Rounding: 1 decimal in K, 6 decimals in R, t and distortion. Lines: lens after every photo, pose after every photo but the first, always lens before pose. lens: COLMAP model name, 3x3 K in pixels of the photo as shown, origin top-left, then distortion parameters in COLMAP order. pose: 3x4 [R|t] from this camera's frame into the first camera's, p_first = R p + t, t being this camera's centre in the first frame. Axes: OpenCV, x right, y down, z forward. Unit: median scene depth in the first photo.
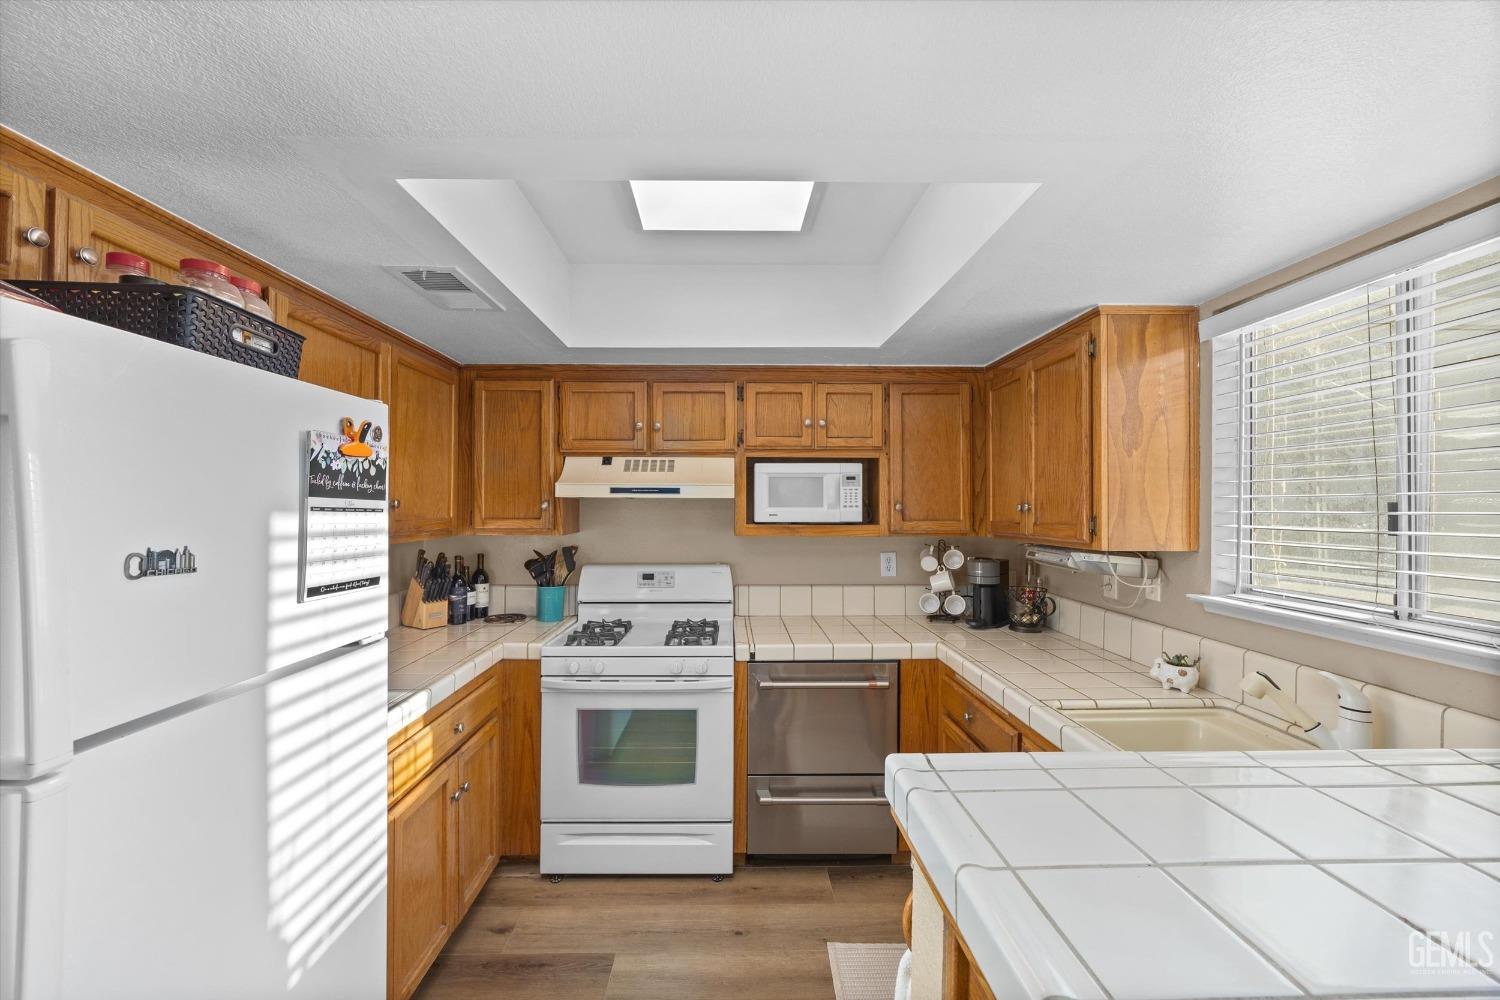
lens RADIAL K [[602.8, 0, 736.8], [0, 602.8, 503.6], [0, 0, 1]] dist [-0.002468, 0.000295]
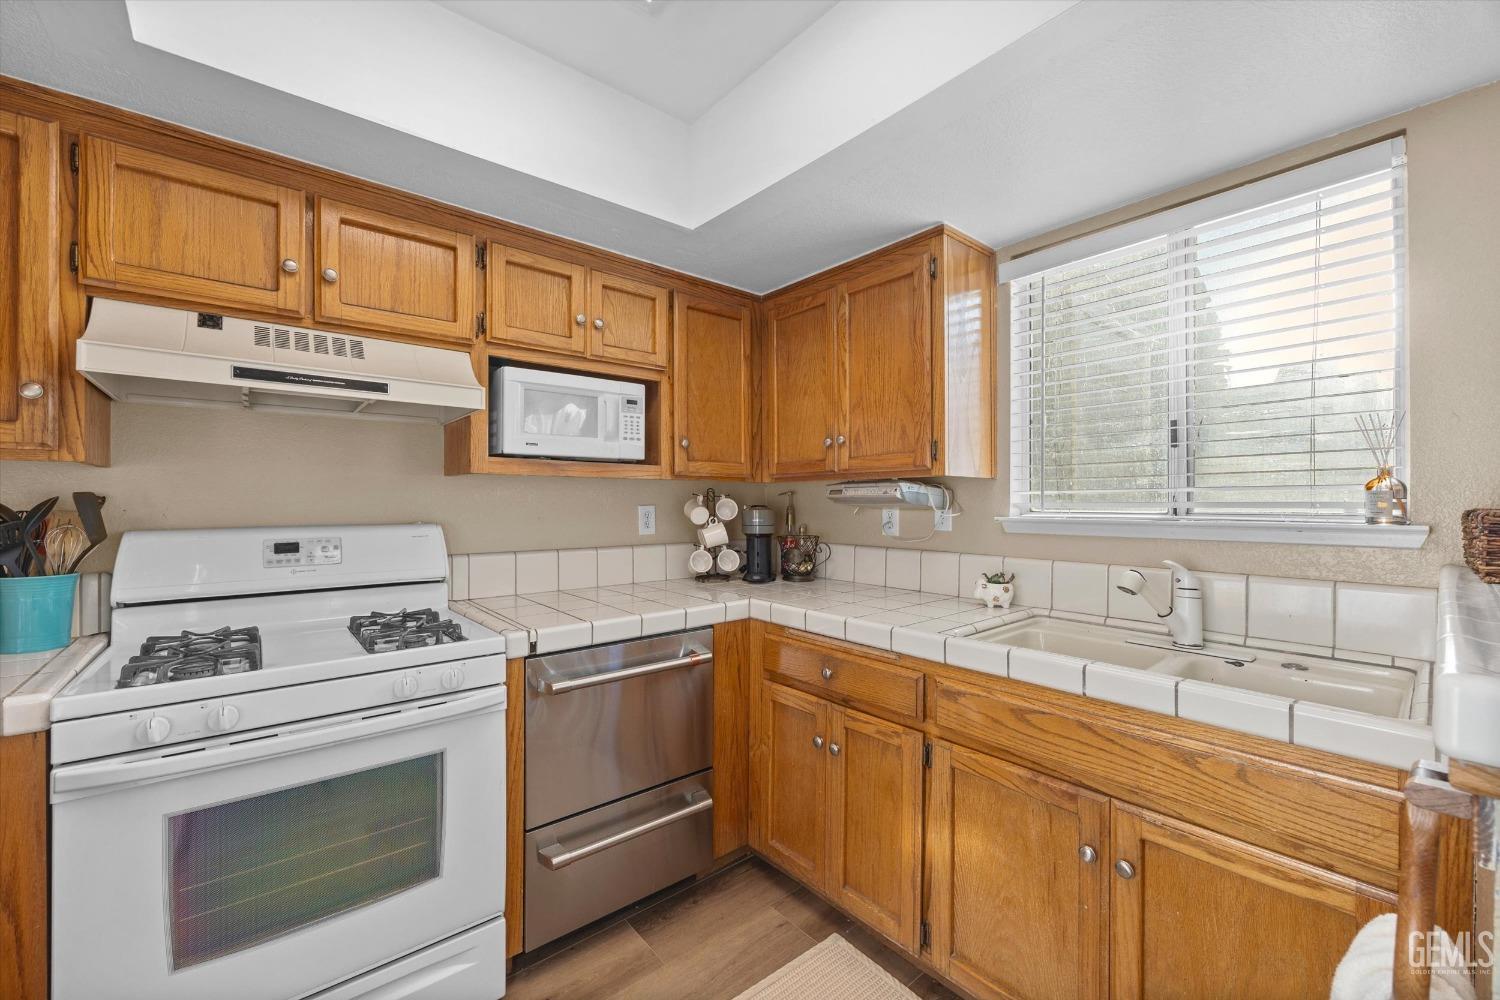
lens RADIAL K [[602.8, 0, 740.3], [0, 602.8, 501.9], [0, 0, 1]] dist [-0.002468, 0.000295]
pose [[0.778966, -0.000692, 0.627065, -0.195447], [0.000128, 1.000000, 0.000944, 0.088677], [-0.627066, -0.000655, 0.778966, 0.328344]]
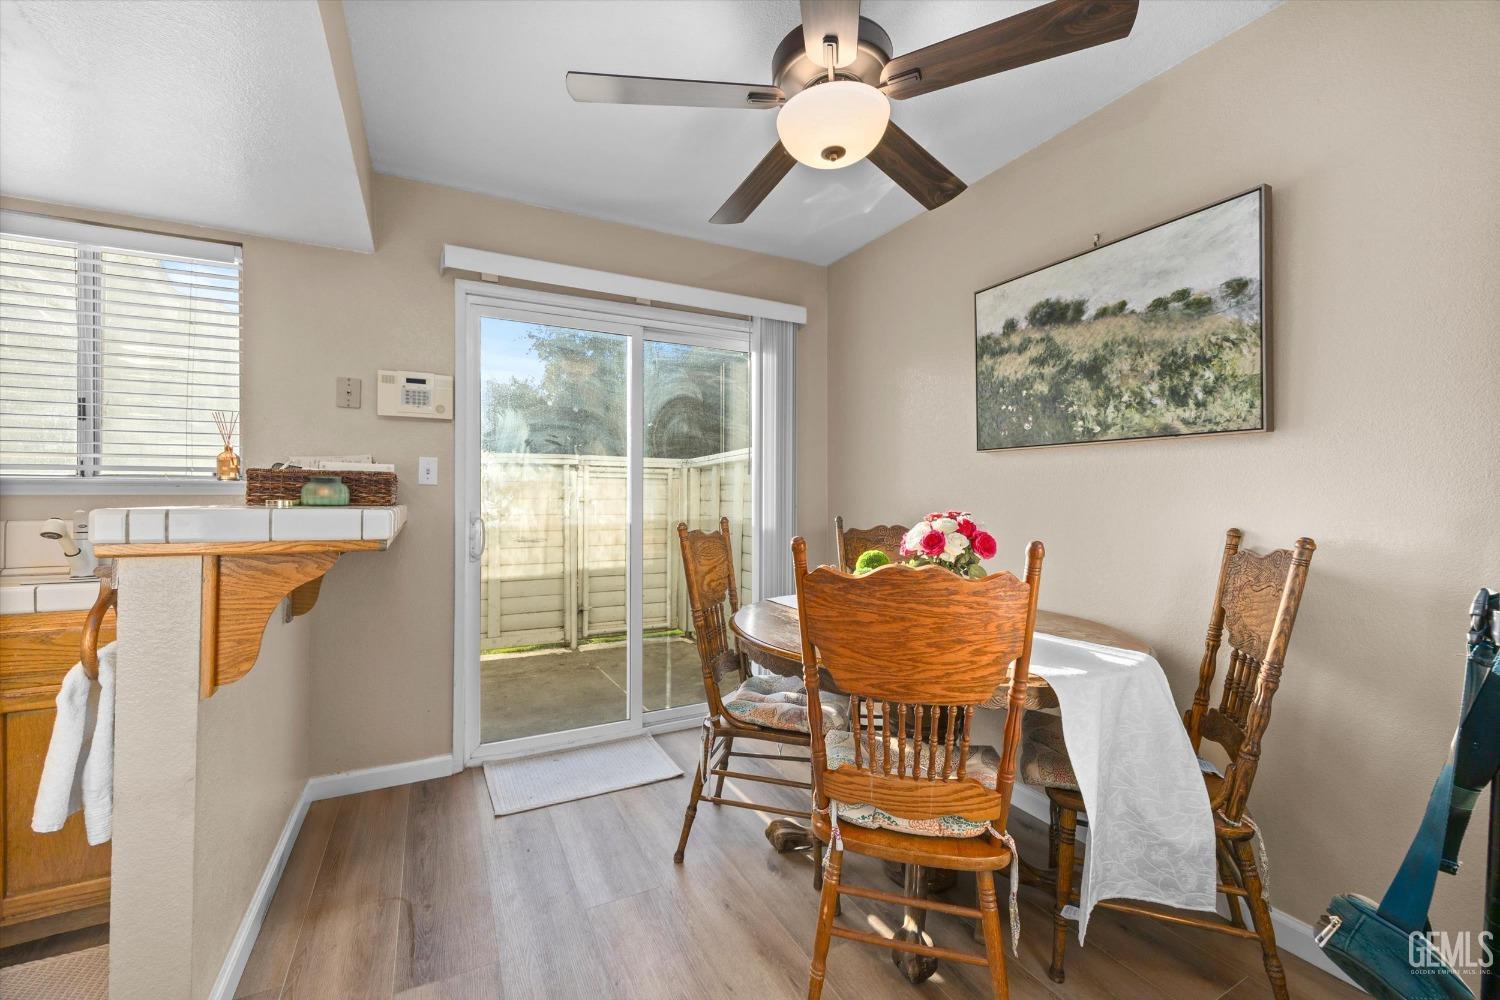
lens RADIAL K [[602.8, 0, 740.6], [0, 602.8, 493.3], [0, 0, 1]] dist [-0.002468, 0.000295]
pose [[-0.437798, 0.002414, 0.899070, -0.512406], [-0.001921, 0.999992, -0.003620, 0.128020], [-0.899071, -0.003312, -0.437790, 0.105859]]
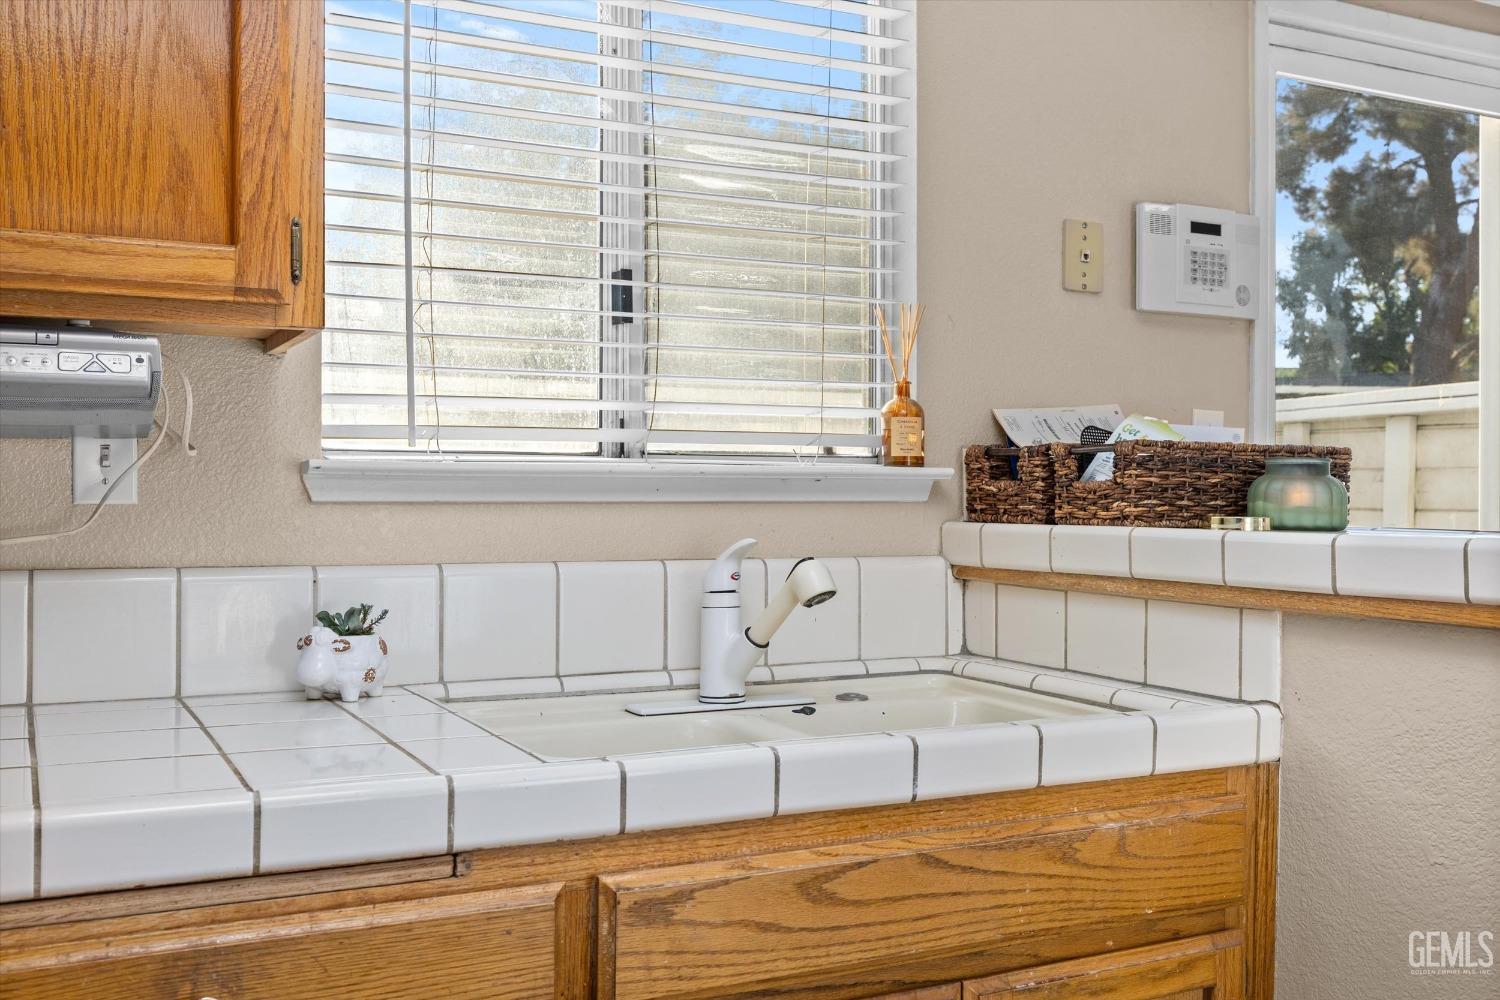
lens RADIAL K [[1428.3, 0, 750.1], [0, 1428.3, 498.6], [0, 0, 1]] dist [0.001007, 0.000000]
pose [[-0.439671, -0.008079, 0.898123, -0.152446], [-0.004772, 0.999966, 0.006659, 0.122069], [-0.898146, -0.001358, -0.439694, 0.833980]]
